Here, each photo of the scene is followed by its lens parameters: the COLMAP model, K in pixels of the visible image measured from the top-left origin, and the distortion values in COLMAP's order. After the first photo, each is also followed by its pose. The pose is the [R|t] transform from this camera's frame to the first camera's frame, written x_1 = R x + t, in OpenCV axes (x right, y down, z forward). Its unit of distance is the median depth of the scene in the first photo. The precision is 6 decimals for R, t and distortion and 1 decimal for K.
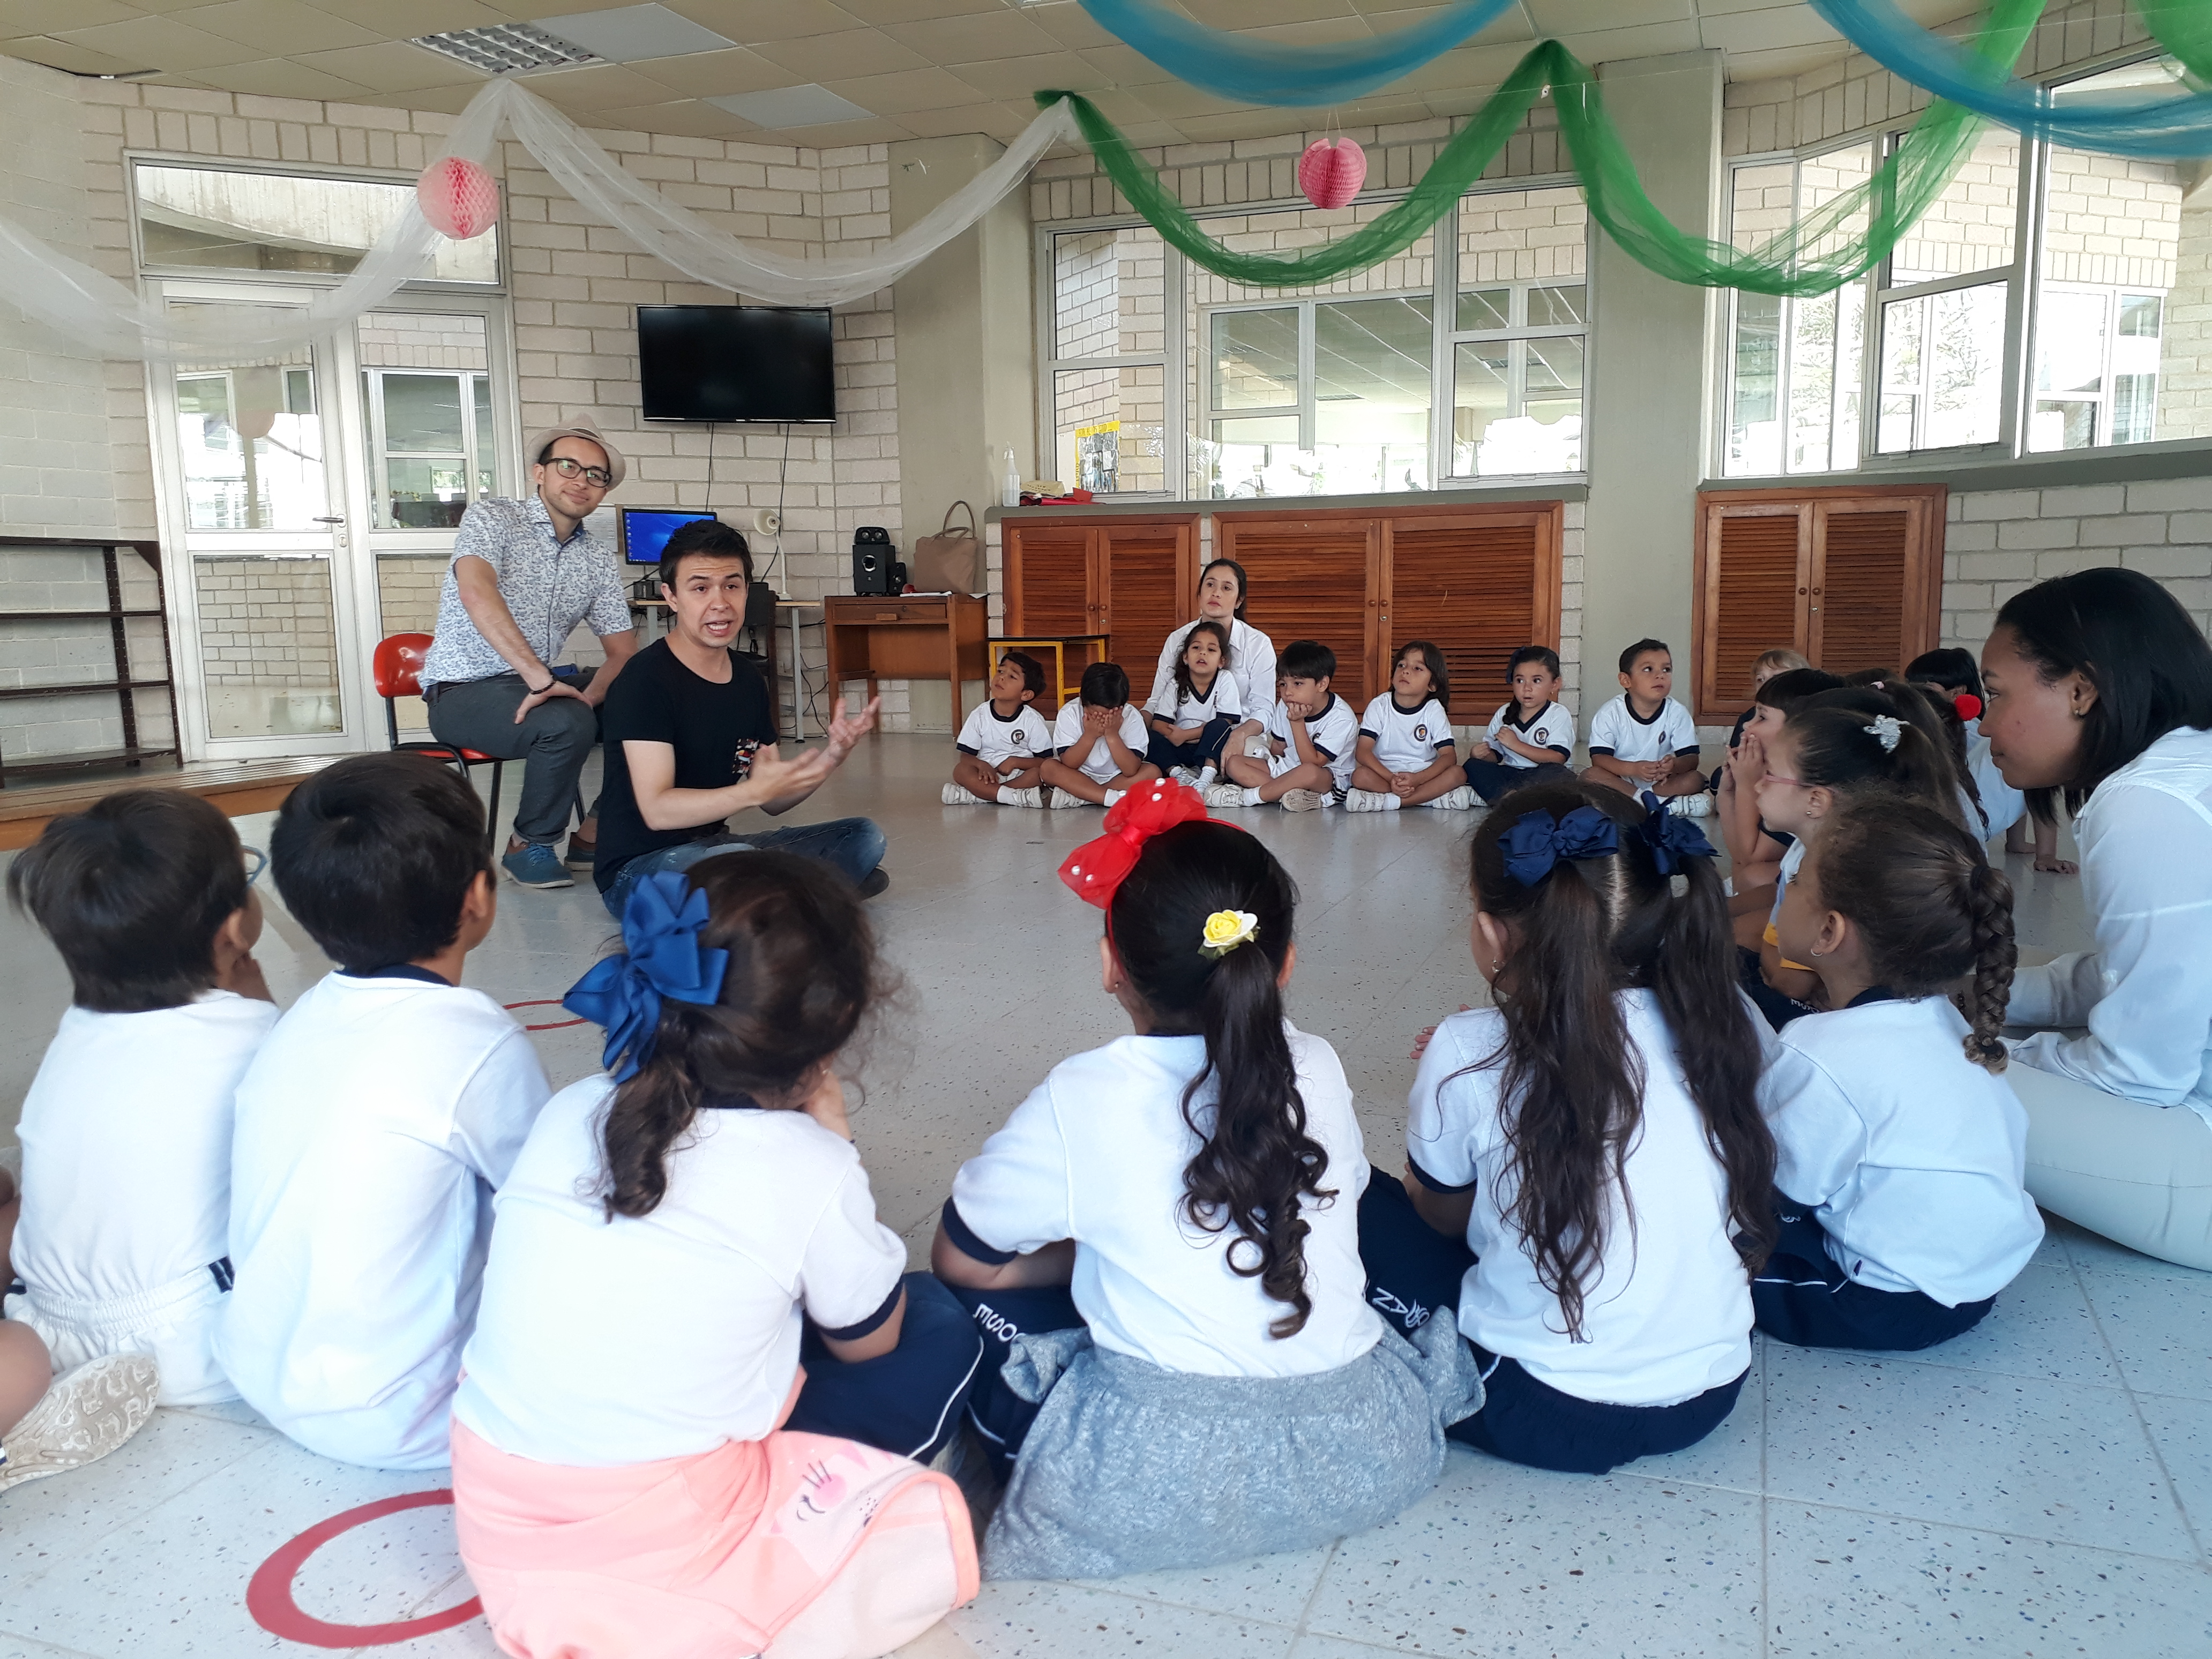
lens RADIAL K [[1849.3, 0, 1106.0], [0, 1849.3, 829.5], [0, 0, 1]] dist [0.074032, -0.117069]
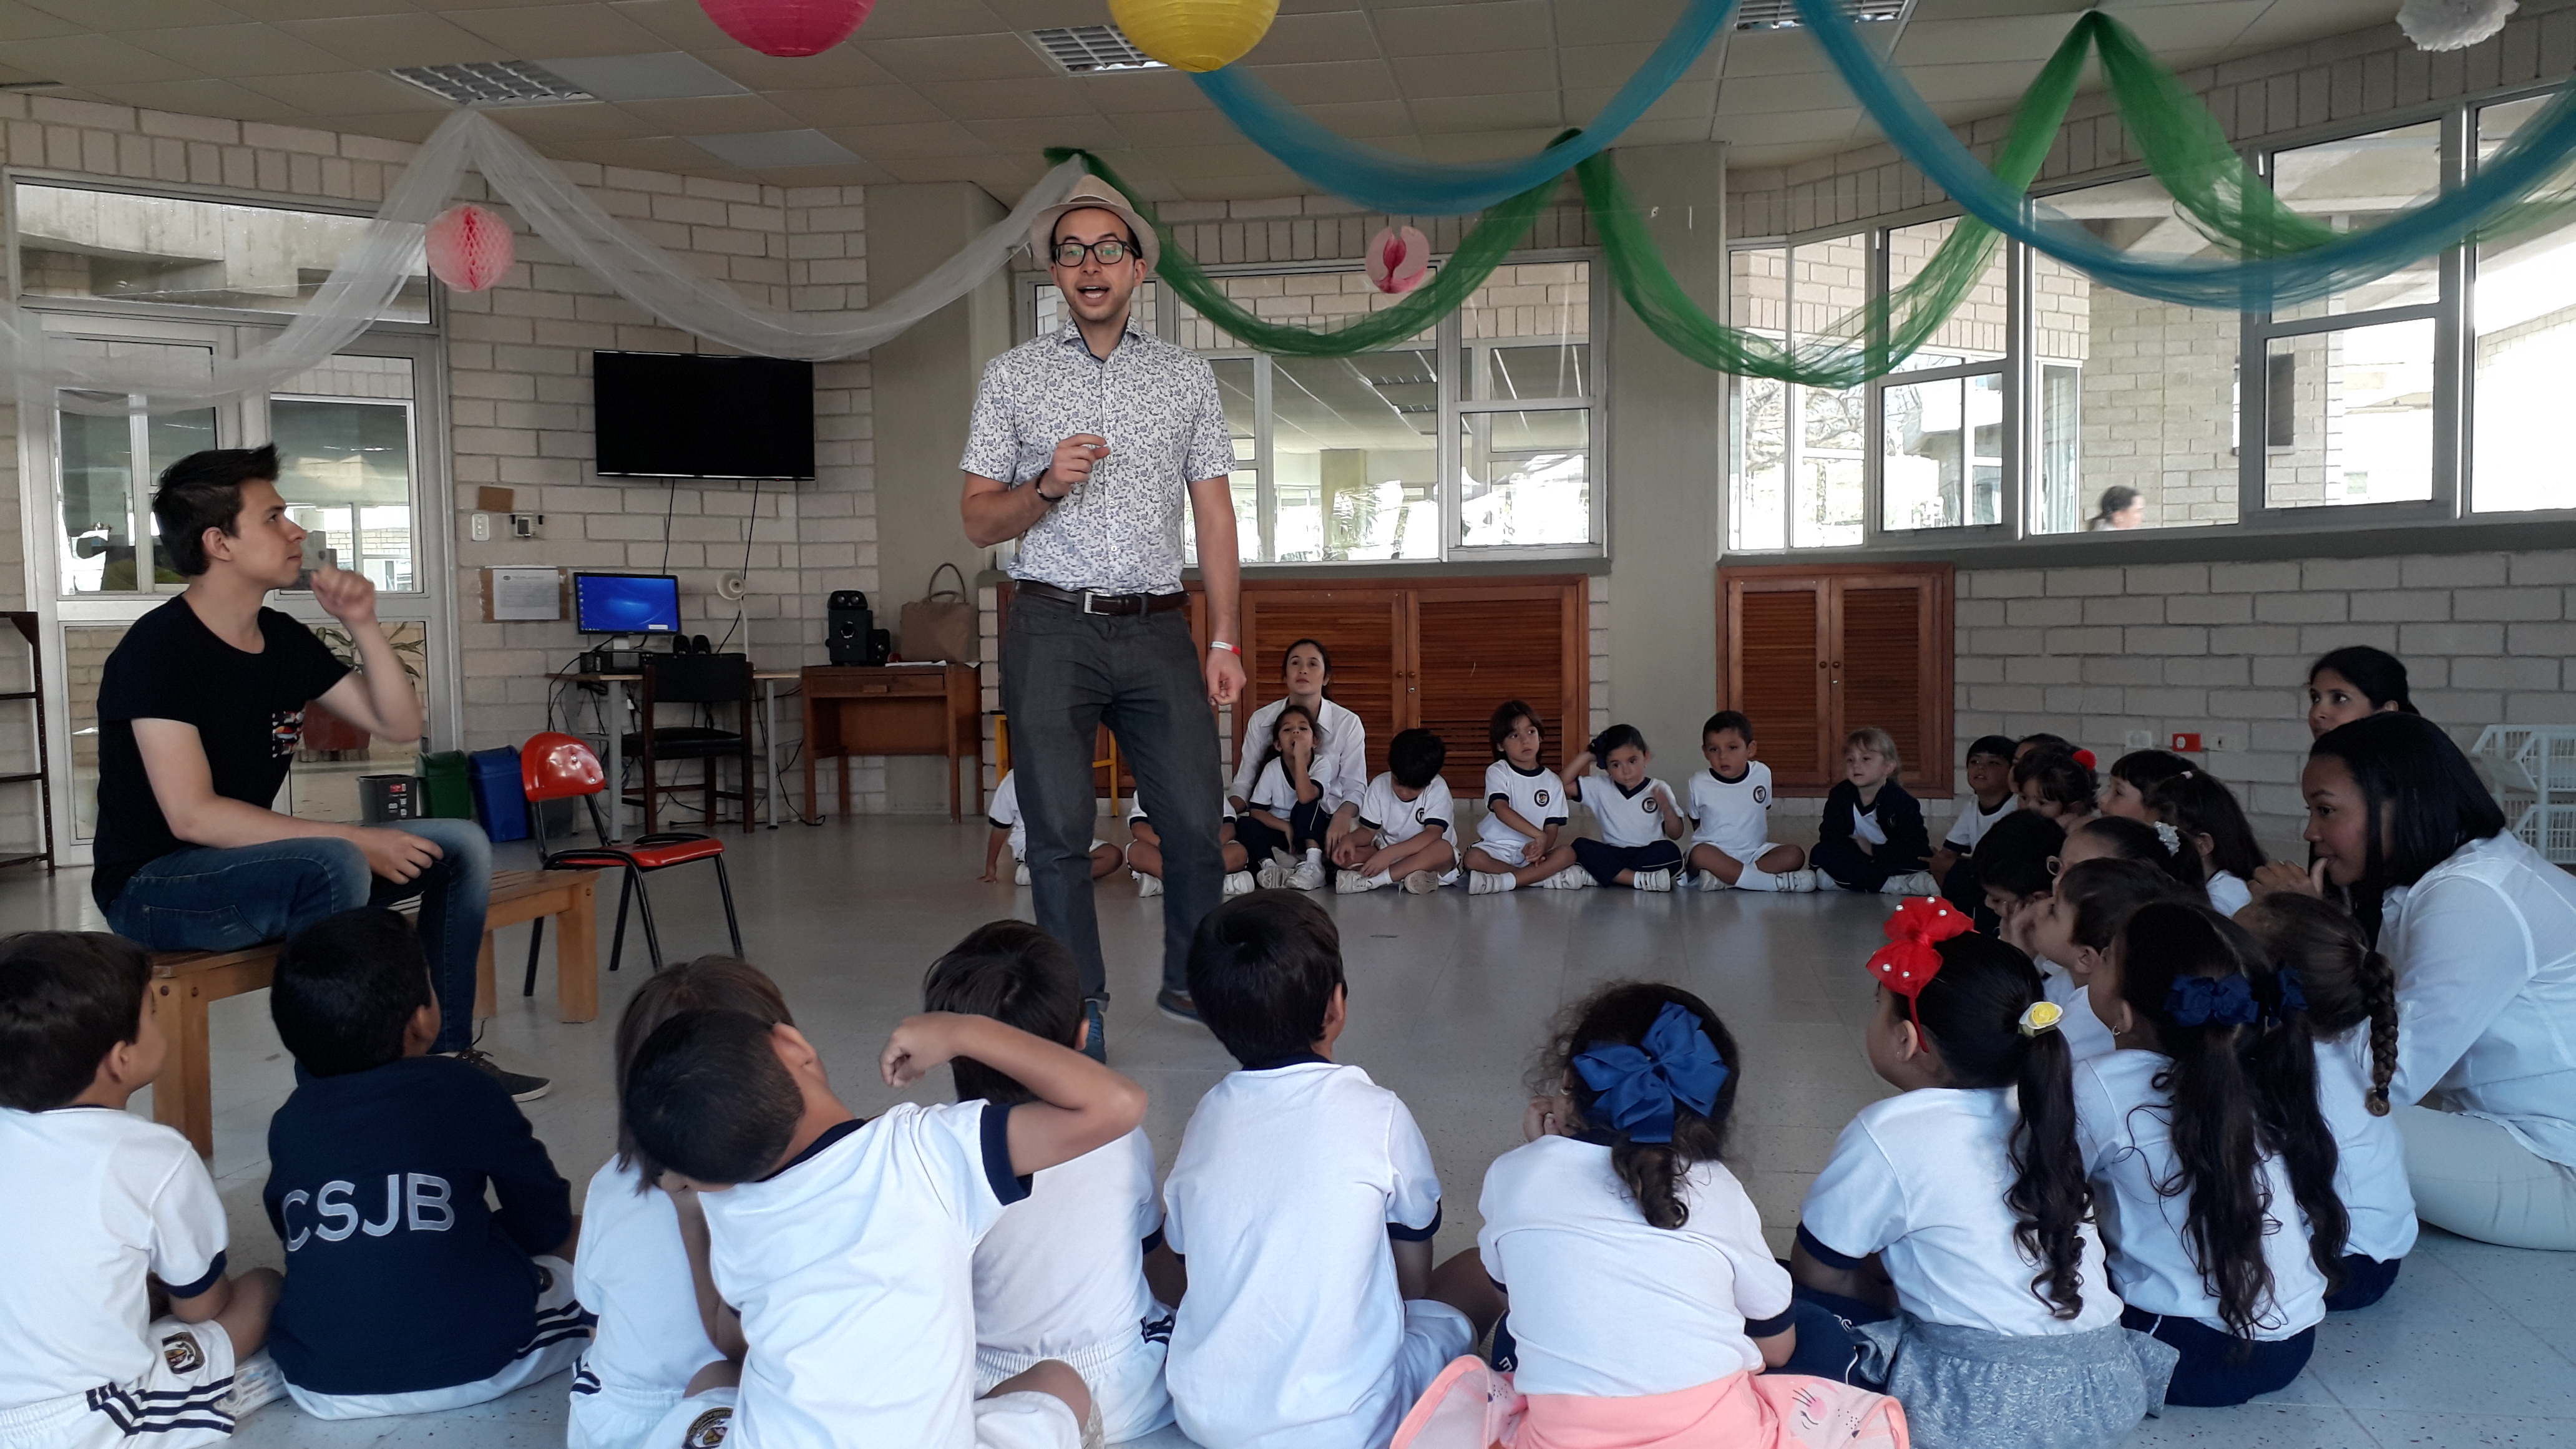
lens RADIAL K [[2139.6, 0, 1288.0], [0, 2139.6, 724.5], [0, 0, 1]] dist [0.120420, -0.195335]
pose [[0.980508, -0.008915, 0.196274, -0.136048], [0.025029, 0.996499, -0.079768, -0.007777], [-0.194876, 0.083126, 0.977299, -0.086411]]
